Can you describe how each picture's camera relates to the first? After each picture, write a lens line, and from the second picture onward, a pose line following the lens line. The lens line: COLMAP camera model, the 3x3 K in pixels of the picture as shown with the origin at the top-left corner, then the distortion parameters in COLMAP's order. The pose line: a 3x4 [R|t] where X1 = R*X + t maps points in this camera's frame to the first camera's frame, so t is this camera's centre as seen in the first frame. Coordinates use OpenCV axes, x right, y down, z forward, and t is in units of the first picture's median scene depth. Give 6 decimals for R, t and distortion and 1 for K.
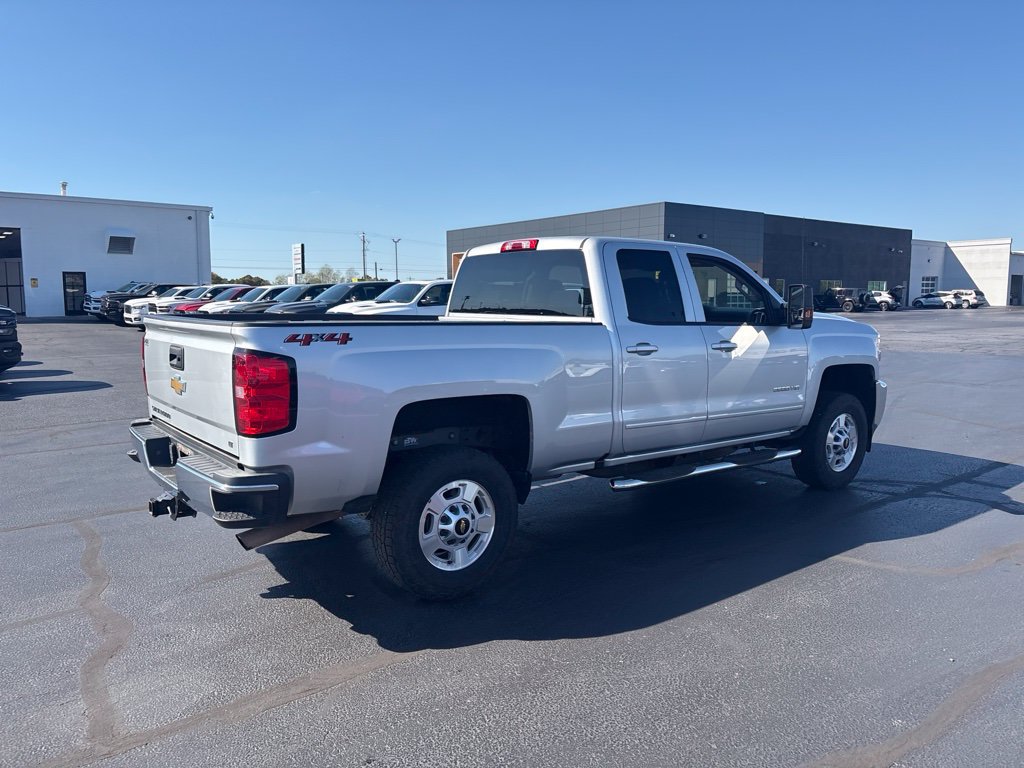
lens RADIAL K [[772.5, 0, 494.6], [0, 772.5, 402.8], [0, 0, 1]] dist [0.025825, -0.003672]
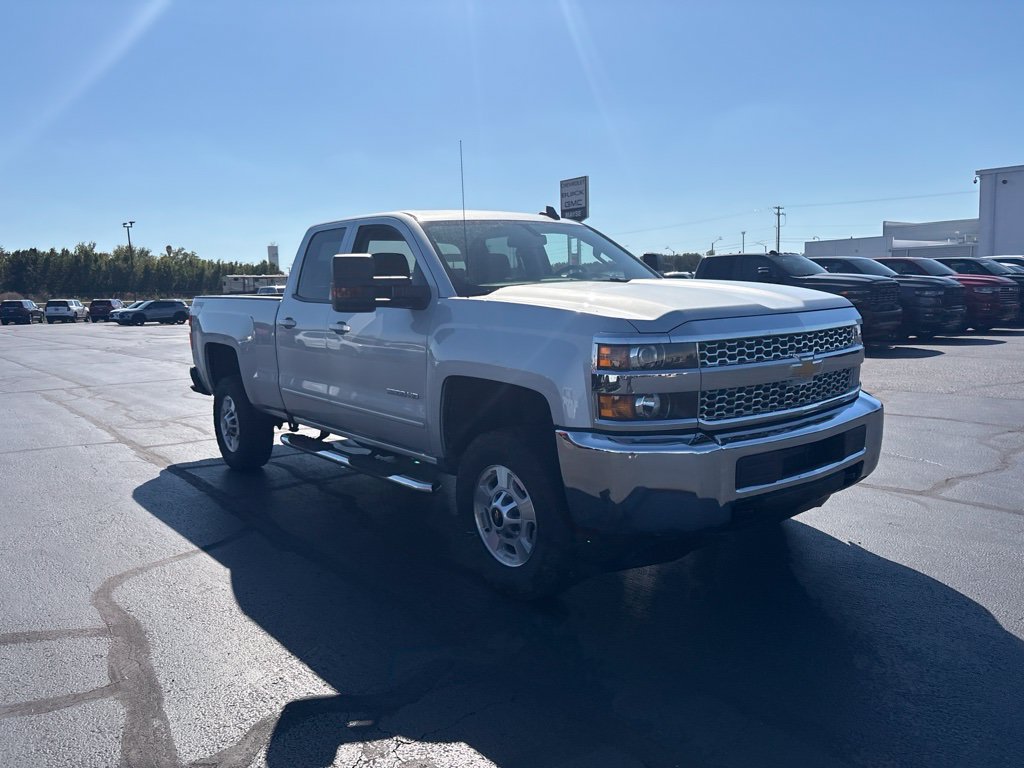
lens RADIAL K [[761.4, 0, 508.9], [0, 761.4, 381.4], [0, 0, 1]] dist [0.032921, -0.012507]
pose [[0.041871, 0.122975, -0.991526, 1.142649], [-0.105782, 0.987364, 0.117992, -0.131490], [0.993507, 0.099945, 0.054351, 1.102120]]
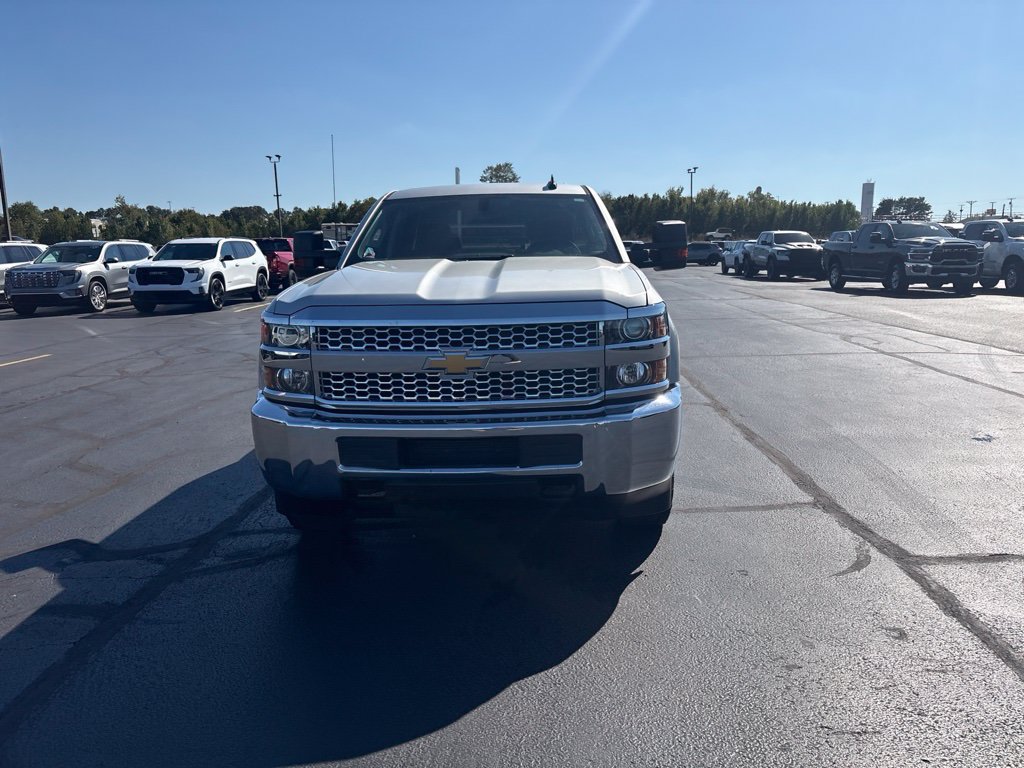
lens RADIAL K [[766.2, 0, 518.2], [0, 766.2, 382.4], [0, 0, 1]] dist [0.029553, -0.005607]
pose [[-0.611462, 0.154847, -0.775975, 0.974113], [-0.087859, 0.961315, 0.261064, -0.238344], [0.786381, 0.227807, -0.574203, 1.748186]]
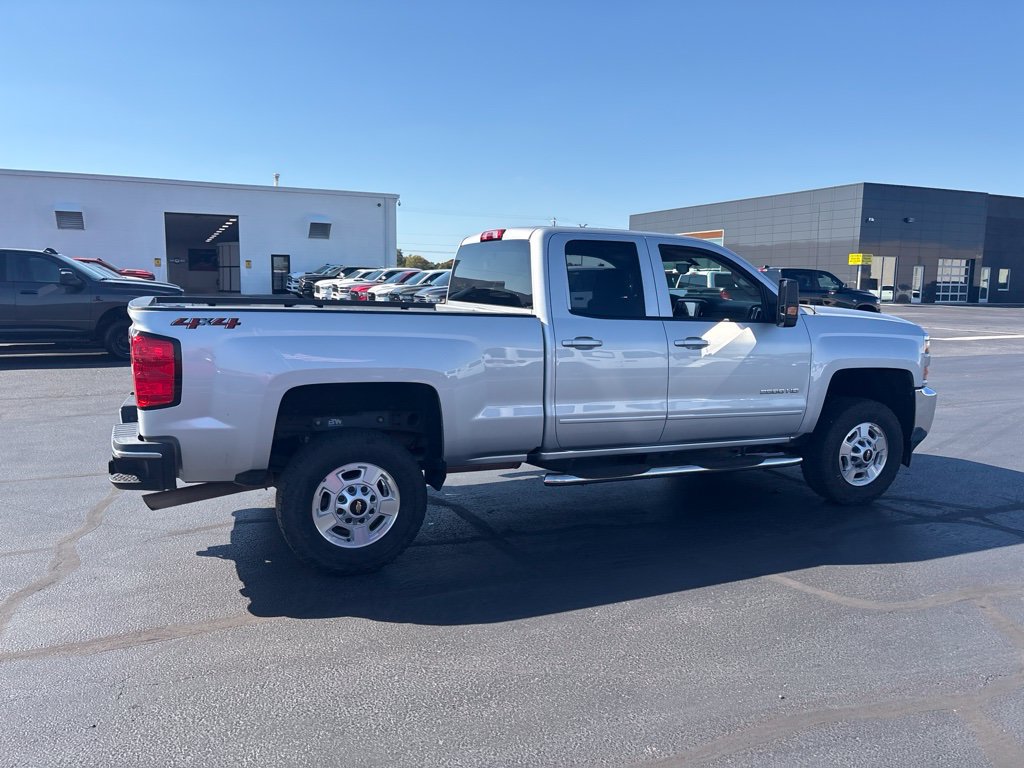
lens RADIAL K [[763.1, 0, 494.0], [0, 763.1, 409.5], [0, 0, 1]] dist [0.023126, -0.003393]
pose [[0.968647, 0.057648, -0.241659, 0.278627], [-0.050387, 0.998076, 0.036124, -0.013161], [0.243277, -0.022815, 0.969688, 0.034197]]
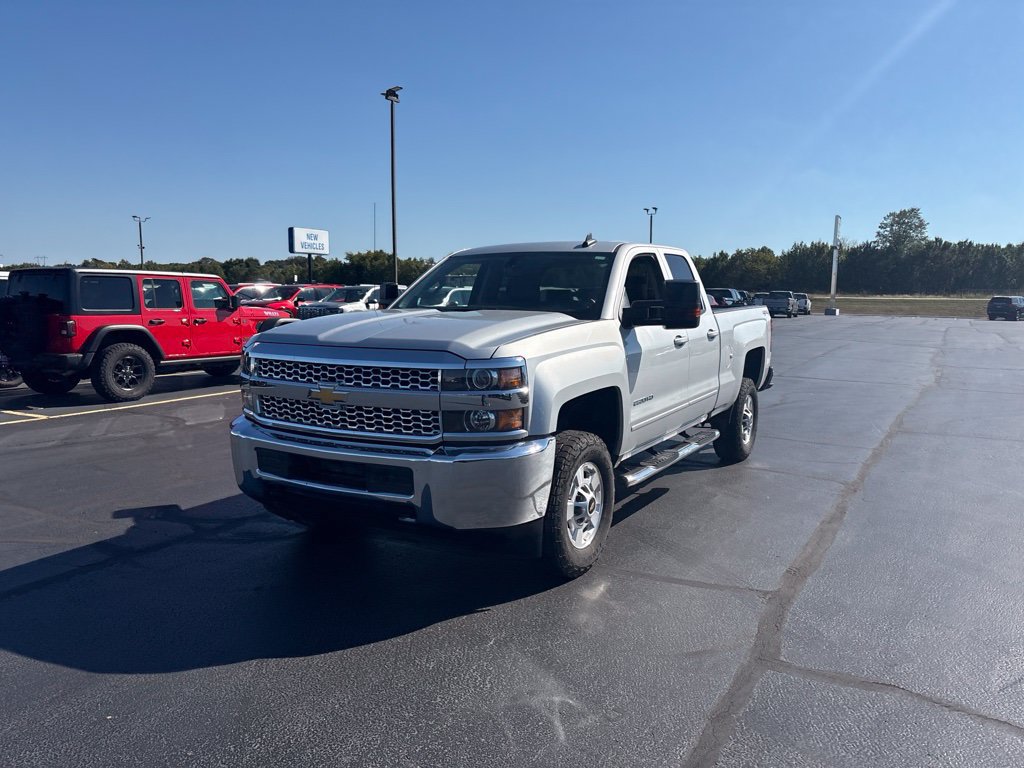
lens RADIAL K [[766.2, 0, 518.2], [0, 766.2, 382.4], [0, 0, 1]] dist [0.029553, -0.005607]
pose [[-0.909281, 0.043294, -0.413926, 0.678700], [-0.061954, 0.969412, 0.237490, -0.284865], [0.411546, 0.241589, -0.878786, 2.058267]]
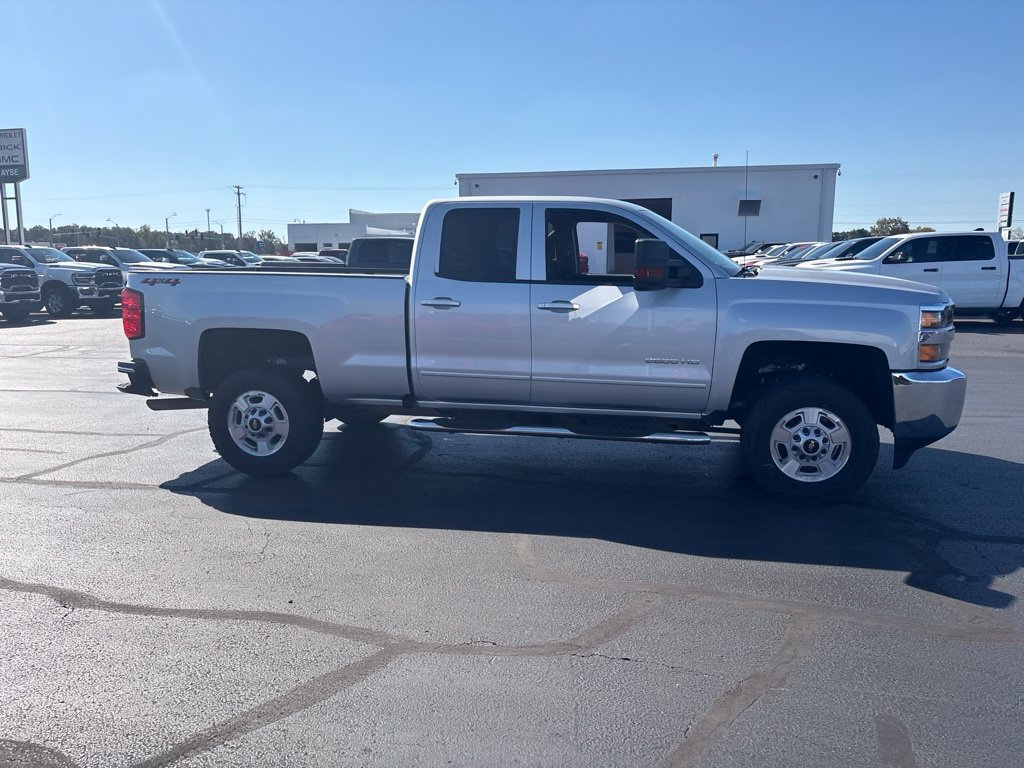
lens RADIAL K [[761.4, 0, 508.9], [0, 761.4, 381.4], [0, 0, 1]] dist [0.032921, -0.012507]
pose [[0.664239, 0.118550, -0.738060, 0.913704], [-0.098082, 0.992630, 0.071169, -0.040151], [0.741058, 0.025117, 0.670971, 0.314848]]
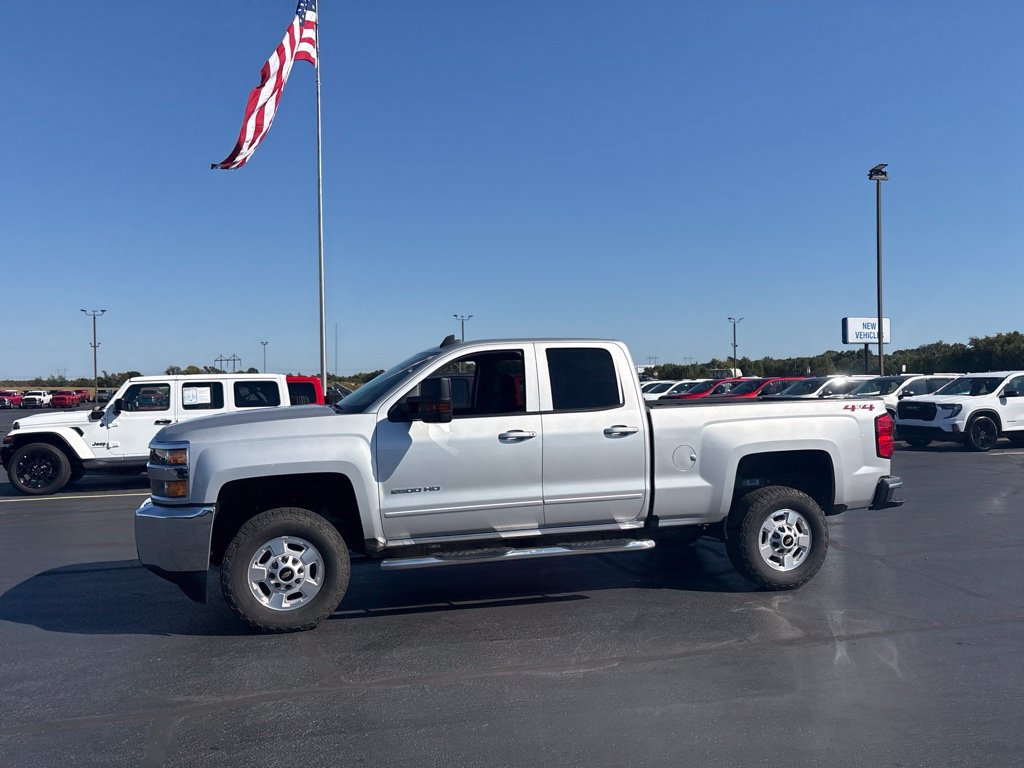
lens RADIAL K [[761.4, 0, 508.9], [0, 761.4, 381.4], [0, 0, 1]] dist [0.032921, -0.012507]
pose [[-0.943964, 0.016839, 0.329618, -0.242376], [0.059509, 0.991014, 0.119795, -0.300016], [-0.324639, 0.132697, -0.936483, 2.161629]]
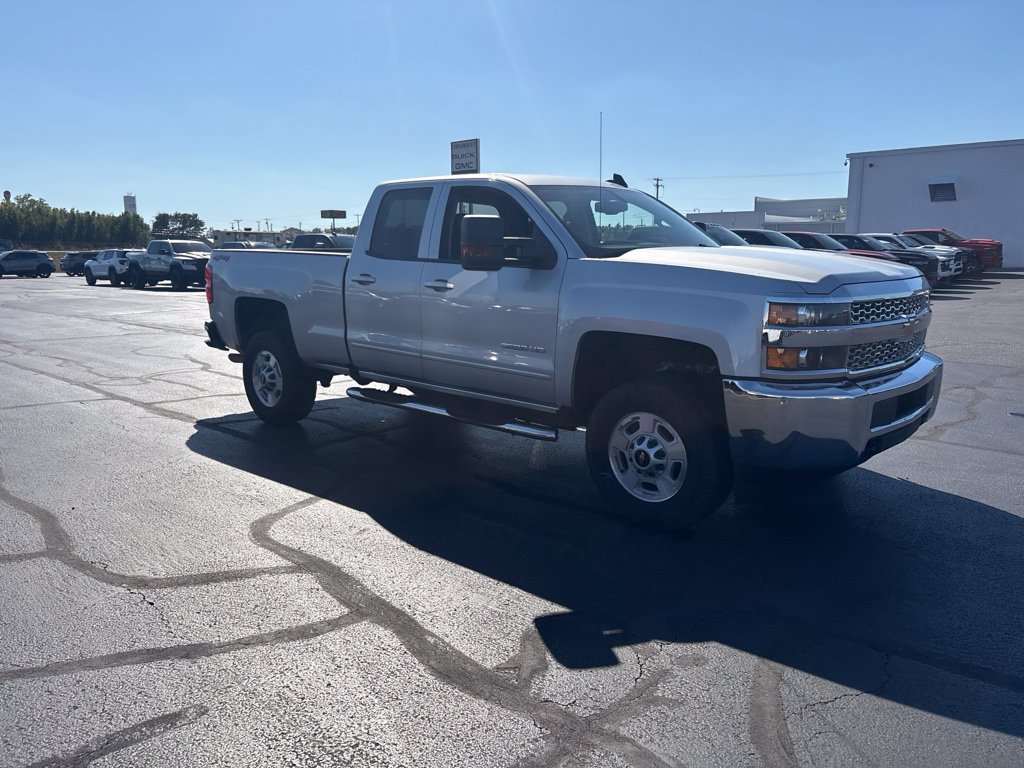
lens RADIAL K [[755.8, 0, 512.0], [0, 755.8, 384.0], [0, 0, 1]] dist [0.024019, -0.002737]
pose [[0.195443, 0.174623, -0.965044, 1.168119], [-0.132407, 0.979709, 0.150461, -0.100556], [0.971736, 0.098372, 0.214598, 0.859812]]
